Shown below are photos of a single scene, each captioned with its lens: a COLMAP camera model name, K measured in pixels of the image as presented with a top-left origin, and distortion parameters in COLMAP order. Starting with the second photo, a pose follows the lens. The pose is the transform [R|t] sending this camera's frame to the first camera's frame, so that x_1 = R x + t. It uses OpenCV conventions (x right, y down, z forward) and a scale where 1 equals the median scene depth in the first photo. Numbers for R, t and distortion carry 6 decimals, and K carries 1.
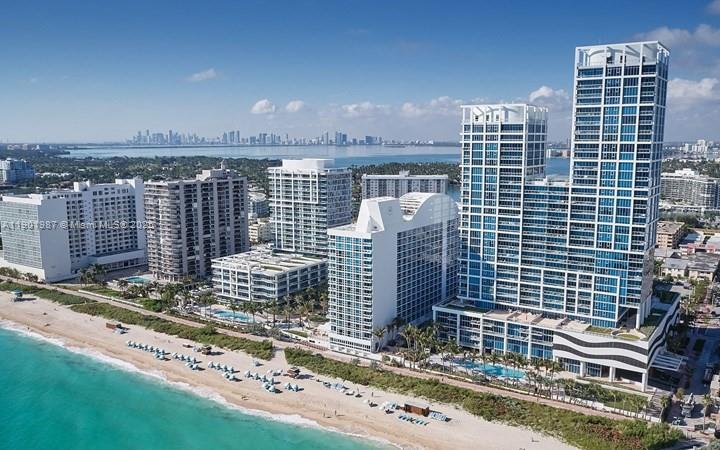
lens RADIAL K [[624.4, 0, 360.4], [0, 624.4, 224.8], [0, 0, 1]] dist [-0.017181, -0.002706]
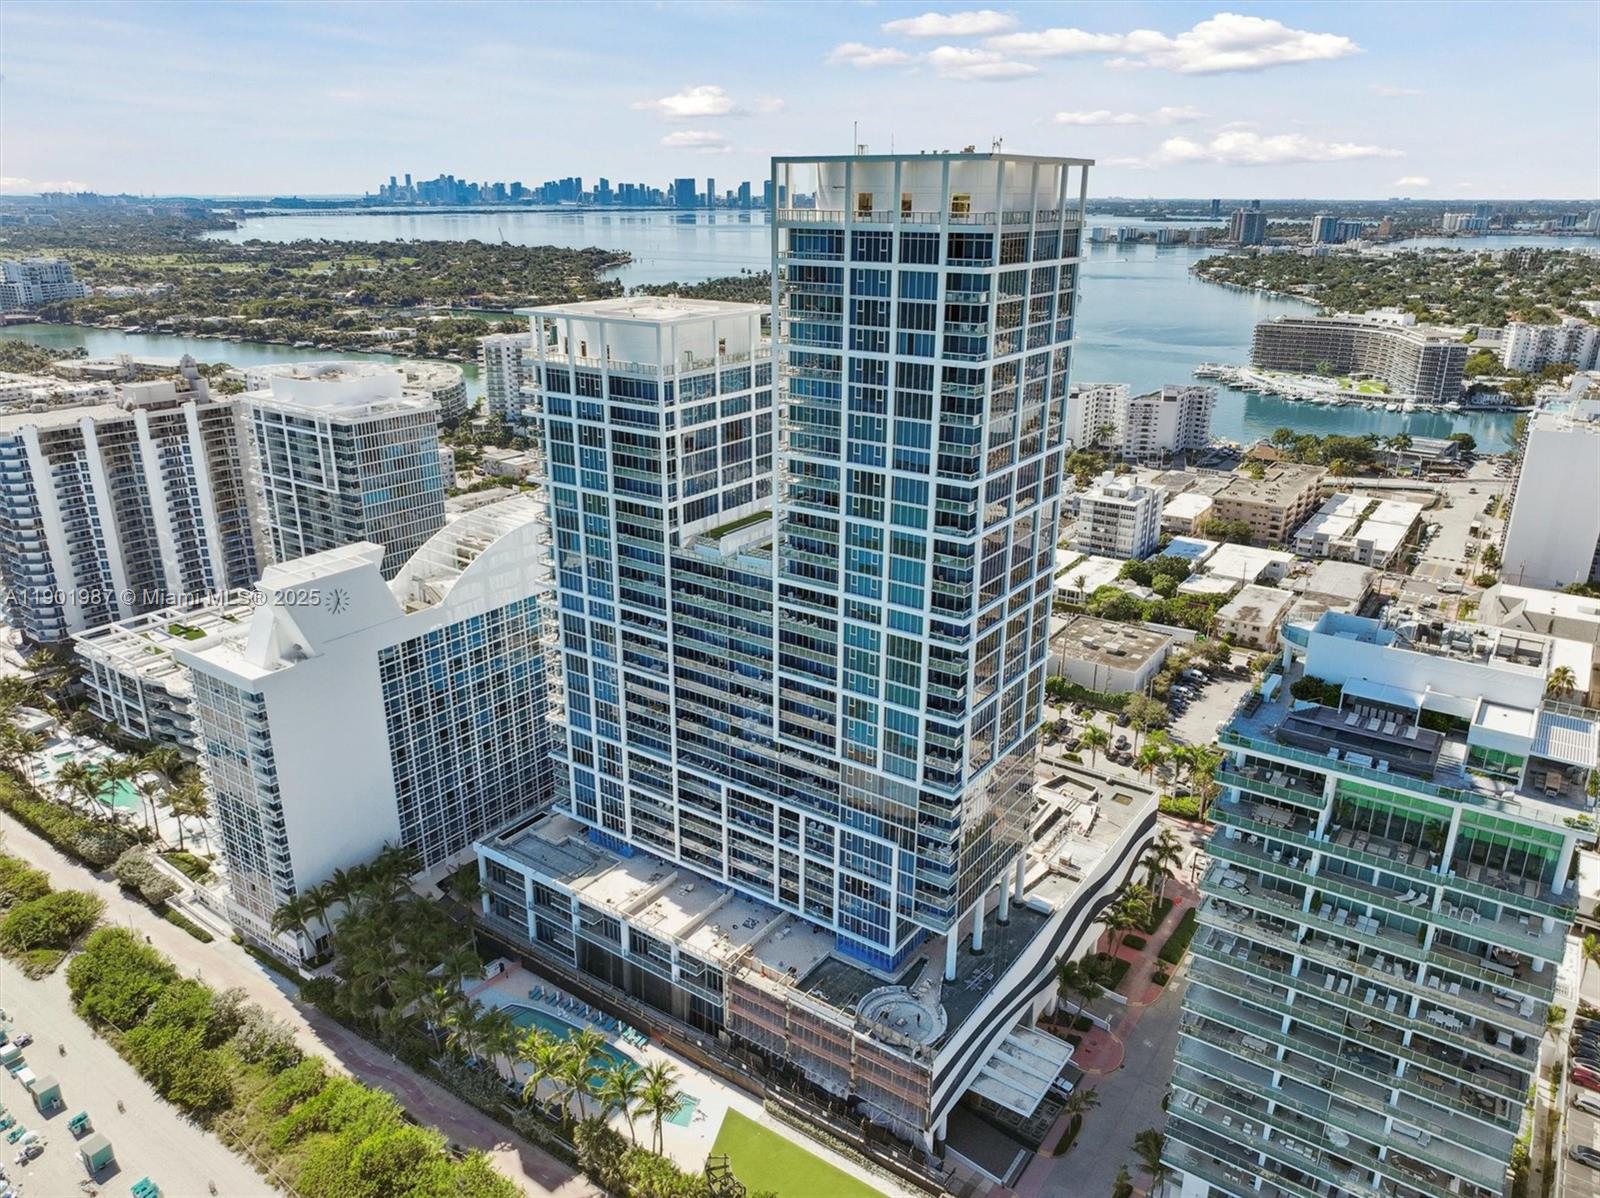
lens RADIAL K [[1113.0, 0, 827.8], [0, 1113.0, 559.2], [0, 0, 1]] dist [0.005904, 0.002659]
pose [[0.999724, 0.013528, -0.019187, 0.370769], [-0.009677, 0.982082, 0.188207, -0.184527], [0.021390, -0.187970, 0.981942, 0.395334]]
